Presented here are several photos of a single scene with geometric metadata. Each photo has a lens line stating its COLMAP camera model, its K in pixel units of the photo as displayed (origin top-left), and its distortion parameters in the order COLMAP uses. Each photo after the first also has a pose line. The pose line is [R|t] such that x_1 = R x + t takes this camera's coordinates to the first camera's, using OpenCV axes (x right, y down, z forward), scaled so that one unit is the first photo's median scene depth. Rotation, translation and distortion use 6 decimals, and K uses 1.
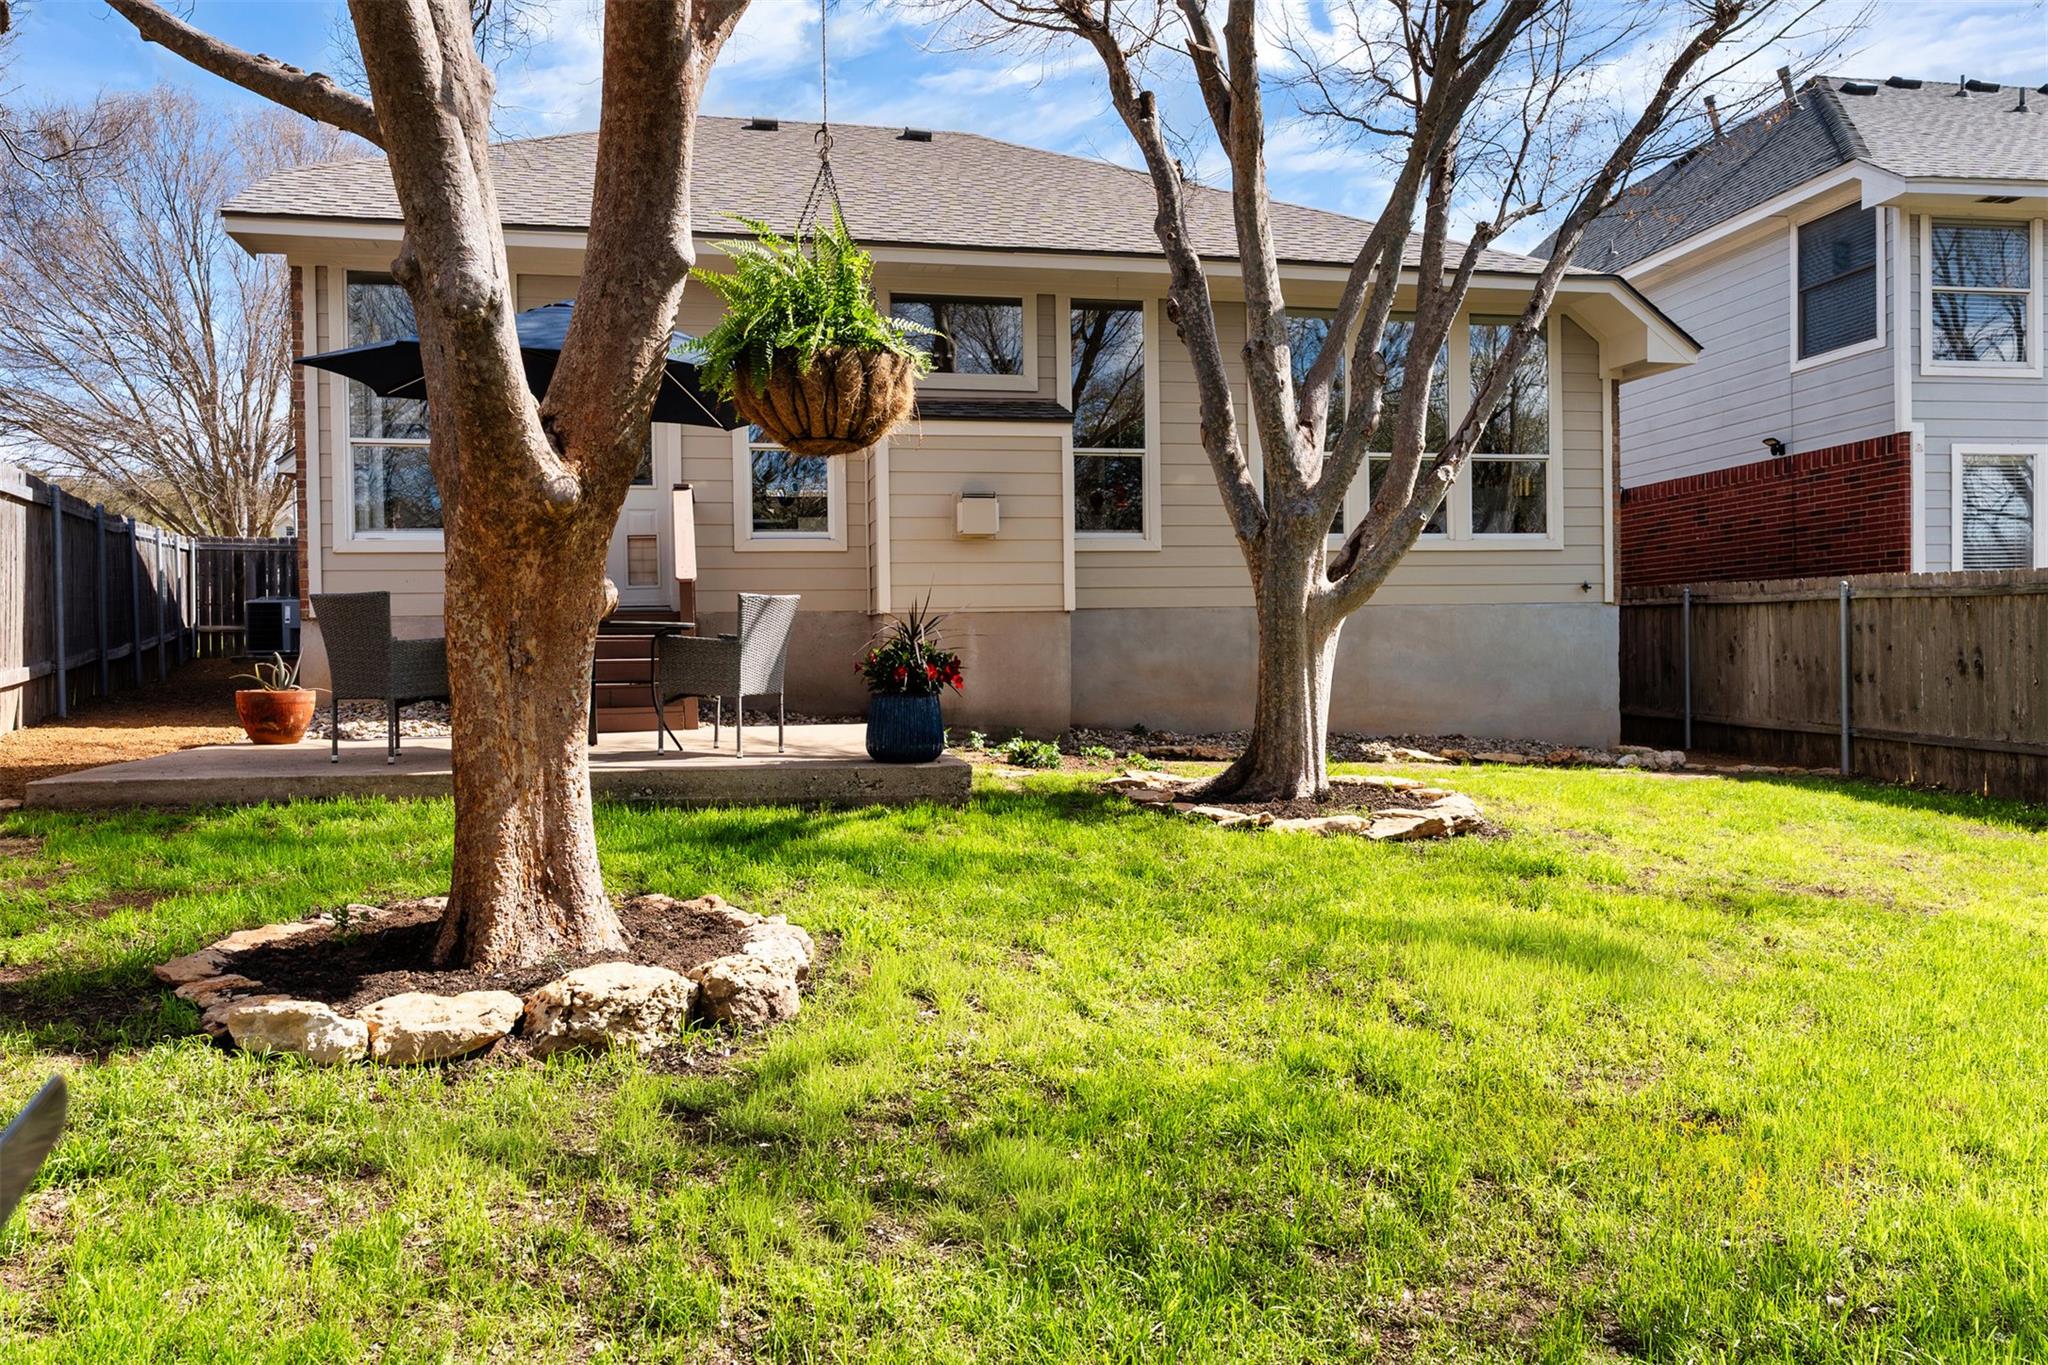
lens RADIAL K [[1227.7, 0, 1023.8], [0, 1227.7, 690.7], [0, 0, 1]] dist [-0.001476, -0.000301]
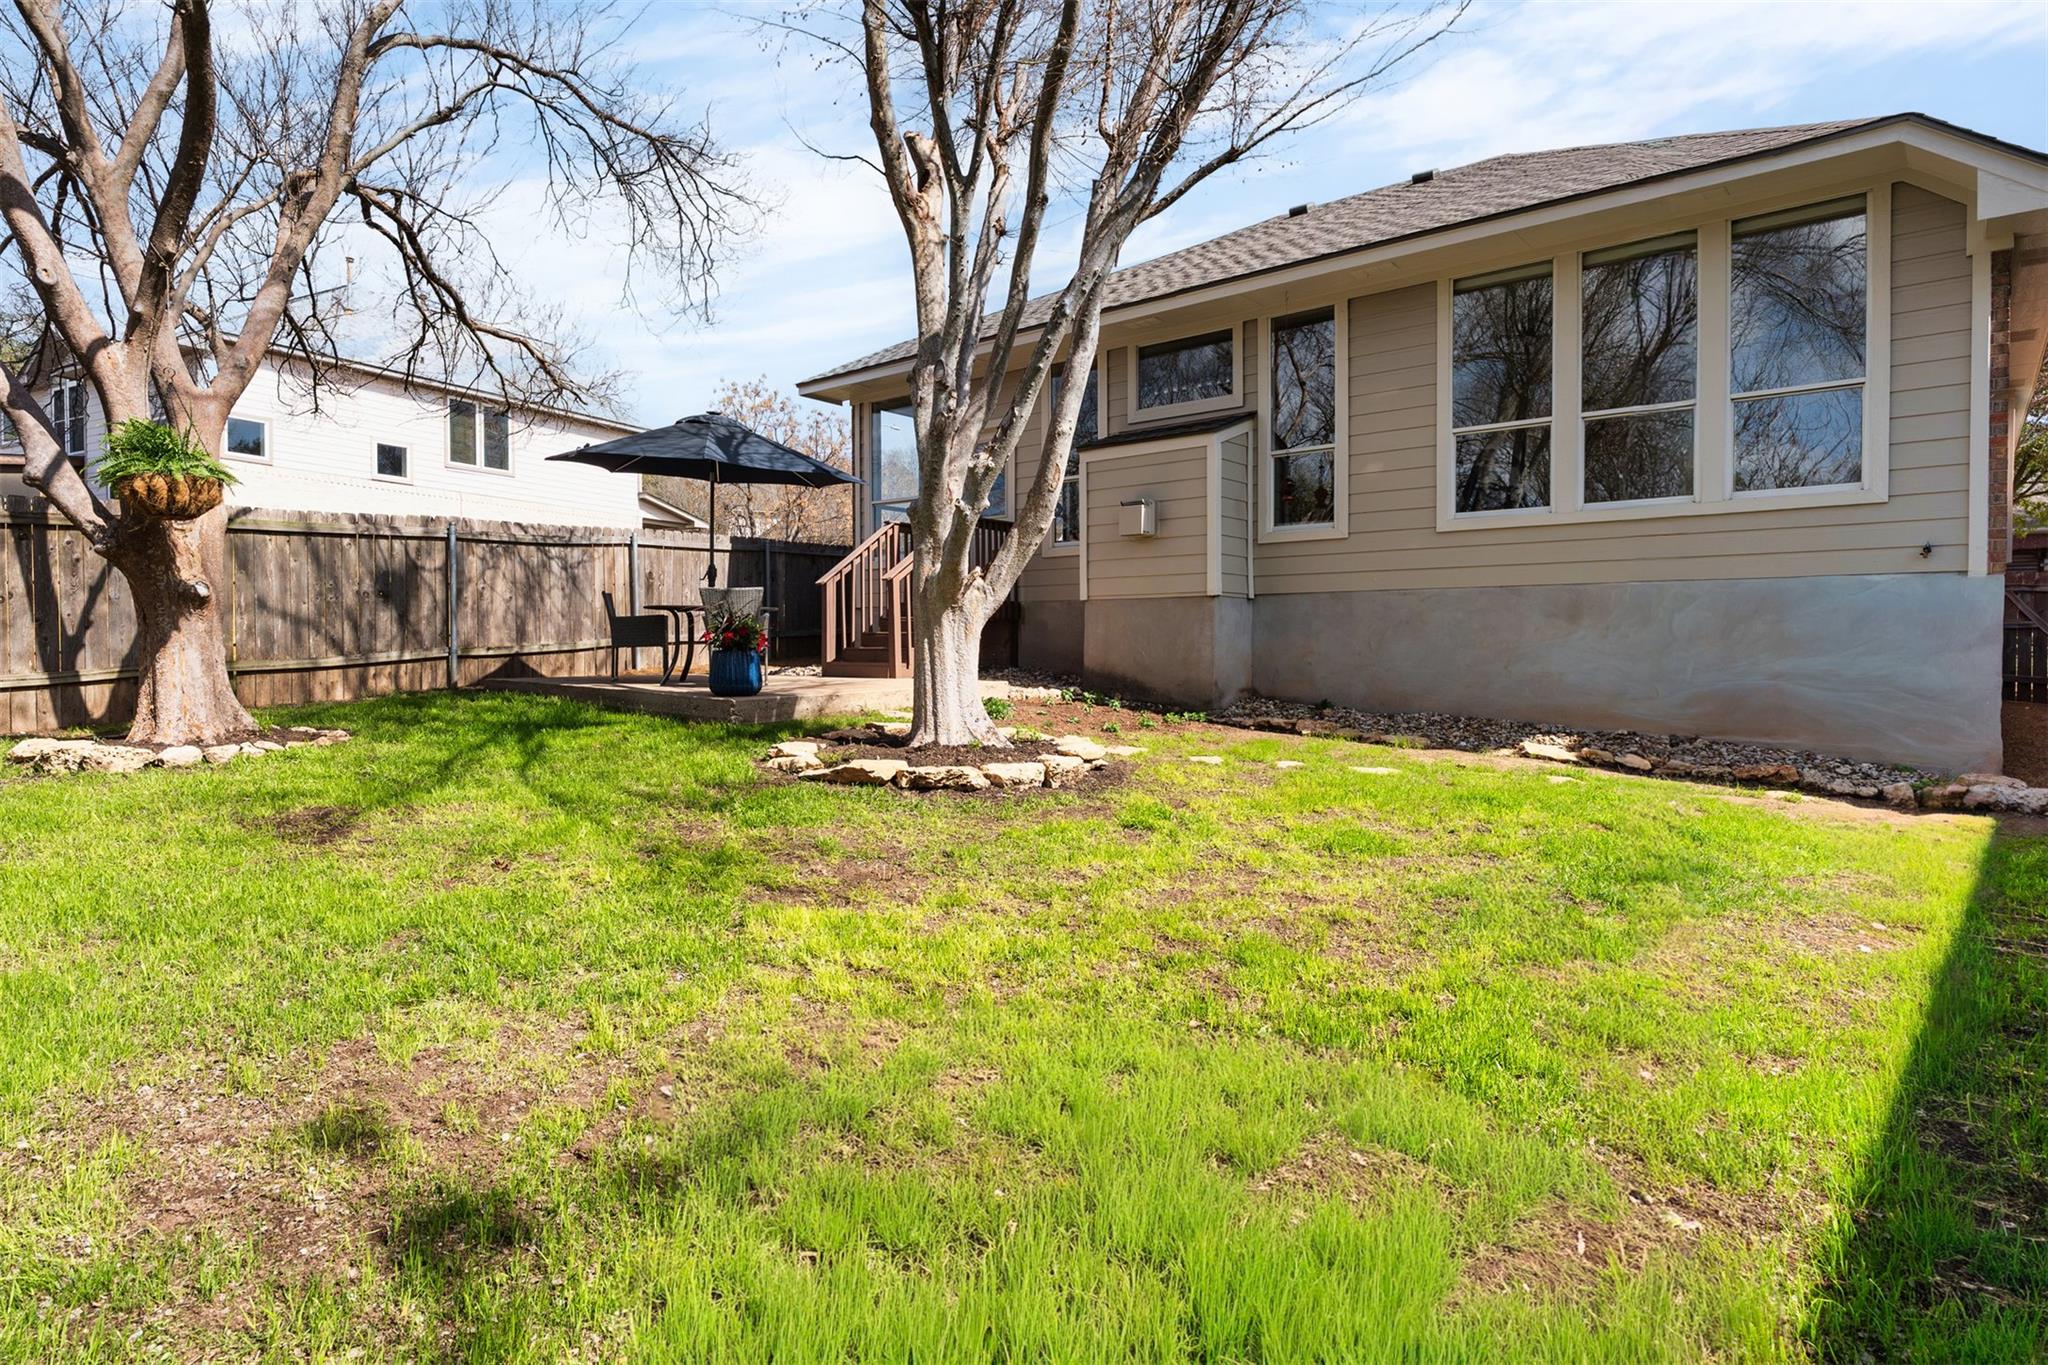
lens RADIAL K [[990.1, 0, 1024.0], [0, 990.1, 682.5], [0, 0, 1]] dist [0.078992, 0.000050]
pose [[0.681895, 0.056918, -0.729232, 0.916179], [-0.033845, 0.998355, 0.046276, -0.028657], [0.730667, -0.006874, 0.682700, 0.308922]]
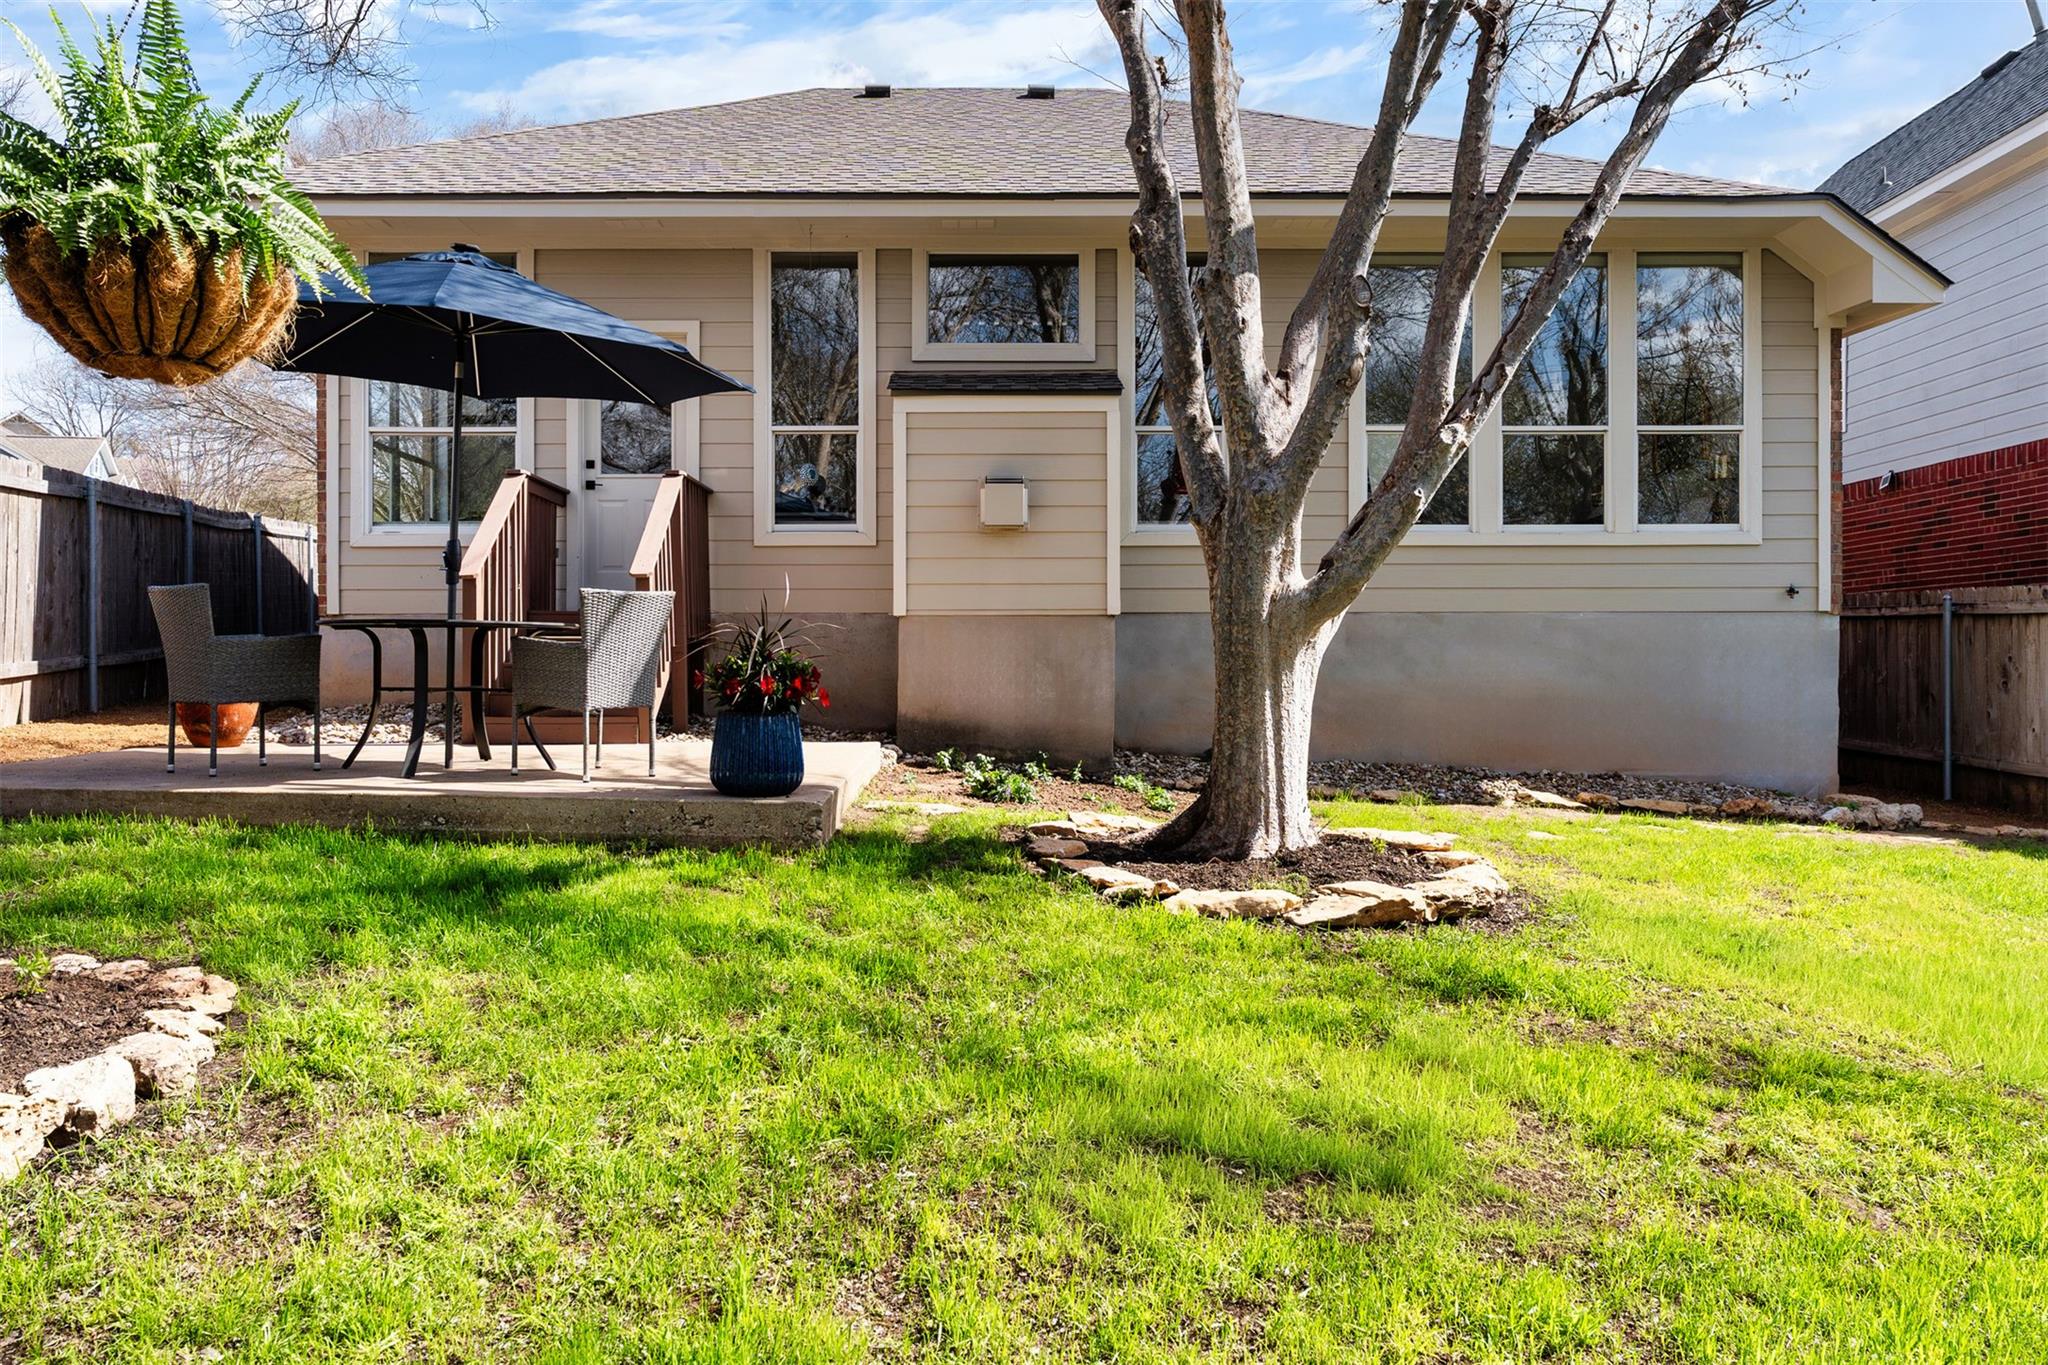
lens RADIAL K [[1286.3, 0, 1024.0], [0, 1286.3, 682.5], [0, 0, 1]] dist [-0.001016, 0.001690]
pose [[0.983382, 0.019332, -0.180518, 0.203423], [-0.021728, 0.999700, -0.011307, -0.009754], [0.180245, 0.015041, 0.983507, 0.161763]]
